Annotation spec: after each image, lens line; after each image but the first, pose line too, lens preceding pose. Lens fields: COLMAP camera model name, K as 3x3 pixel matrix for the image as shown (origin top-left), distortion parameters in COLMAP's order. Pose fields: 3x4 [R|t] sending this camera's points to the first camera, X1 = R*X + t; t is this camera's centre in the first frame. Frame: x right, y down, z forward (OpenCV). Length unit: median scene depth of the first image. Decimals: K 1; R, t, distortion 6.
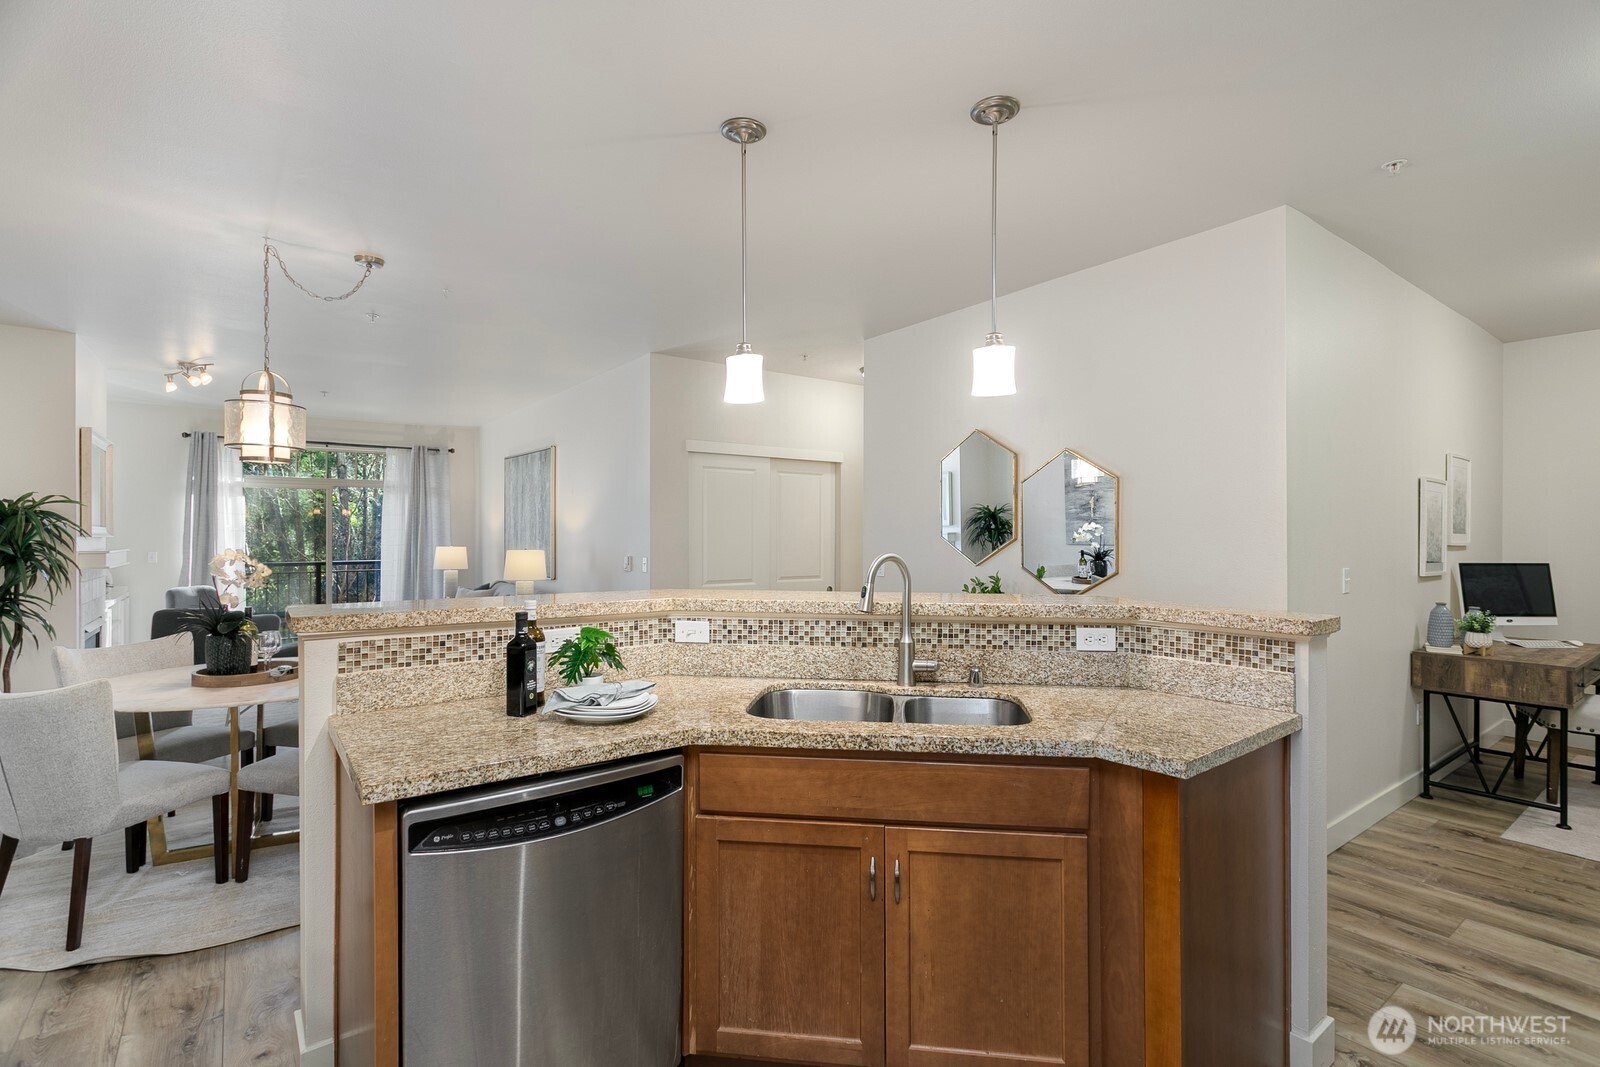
lens RADIAL K [[753.7, 0, 800.0], [0, 753.7, 533.5], [0, 0, 1]] dist [0.001254, 0.000073]
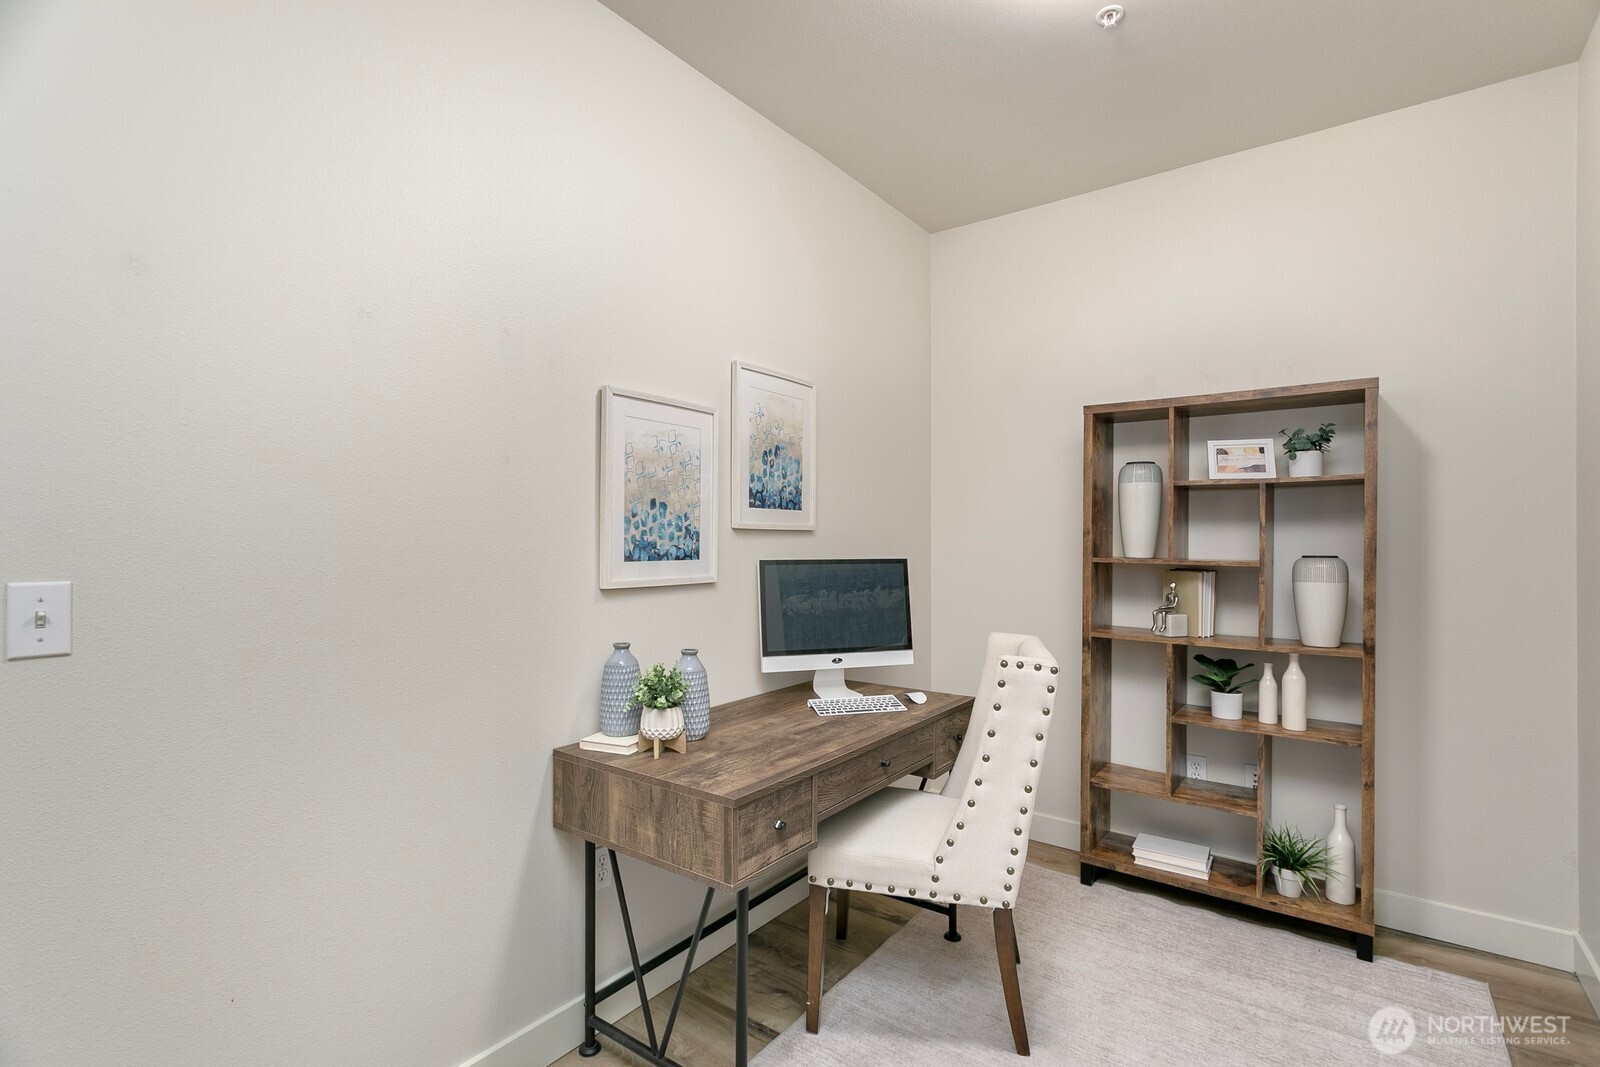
lens RADIAL K [[753.7, 0, 800.0], [0, 753.7, 533.5], [0, 0, 1]] dist [0.001254, 0.000073]
pose [[0.960008, -0.002516, 0.279962, 0.822818], [0.005017, 0.999954, -0.008217, 0.026766], [-0.279929, 0.009293, 0.959976, 0.503535]]
